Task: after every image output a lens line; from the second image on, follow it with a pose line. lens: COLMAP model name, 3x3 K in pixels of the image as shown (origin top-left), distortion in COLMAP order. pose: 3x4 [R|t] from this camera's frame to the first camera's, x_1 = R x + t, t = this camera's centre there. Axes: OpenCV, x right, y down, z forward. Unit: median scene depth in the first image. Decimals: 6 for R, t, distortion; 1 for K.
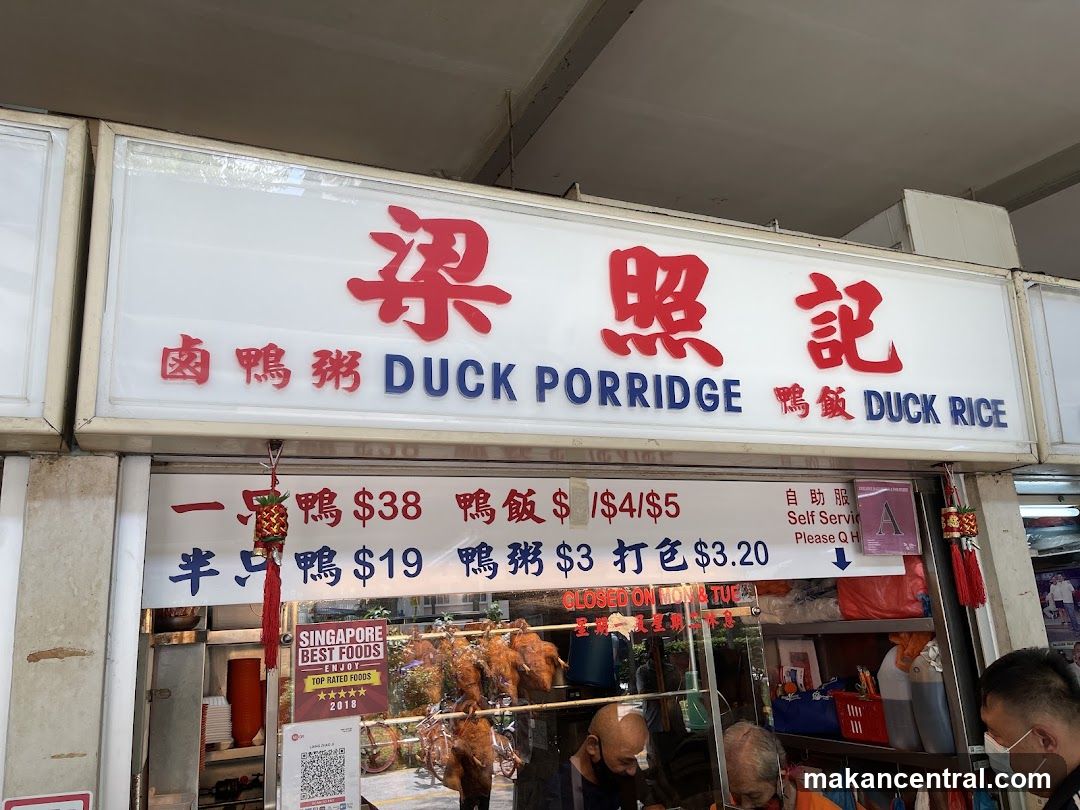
lens RADIAL K [[814.6, 0, 546.2], [0, 814.6, 408.2], [0, 0, 1]] dist [0.004407, 0.003646]
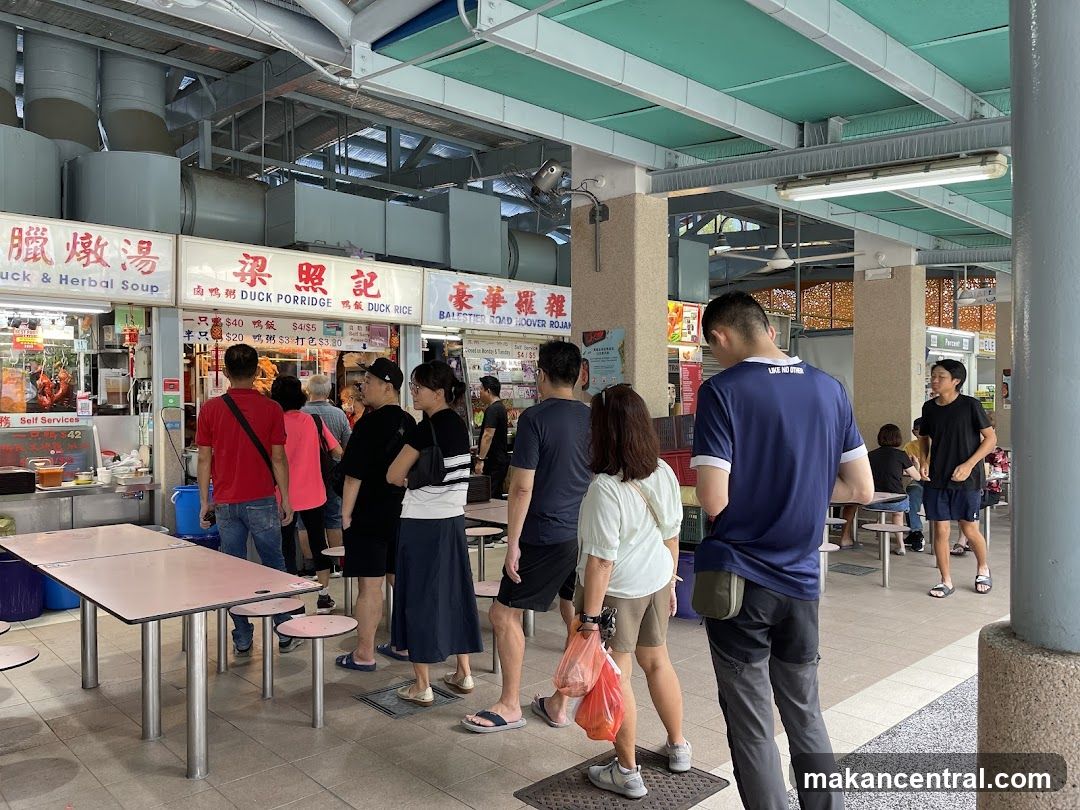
lens RADIAL K [[814.6, 0, 546.2], [0, 814.6, 408.2], [0, 0, 1]] dist [0.004407, 0.003646]
pose [[0.938049, 0.054422, 0.342203, -0.106499], [-0.139136, 0.963634, 0.228148, -0.568543], [-0.317342, -0.261627, 0.911507, -3.053319]]
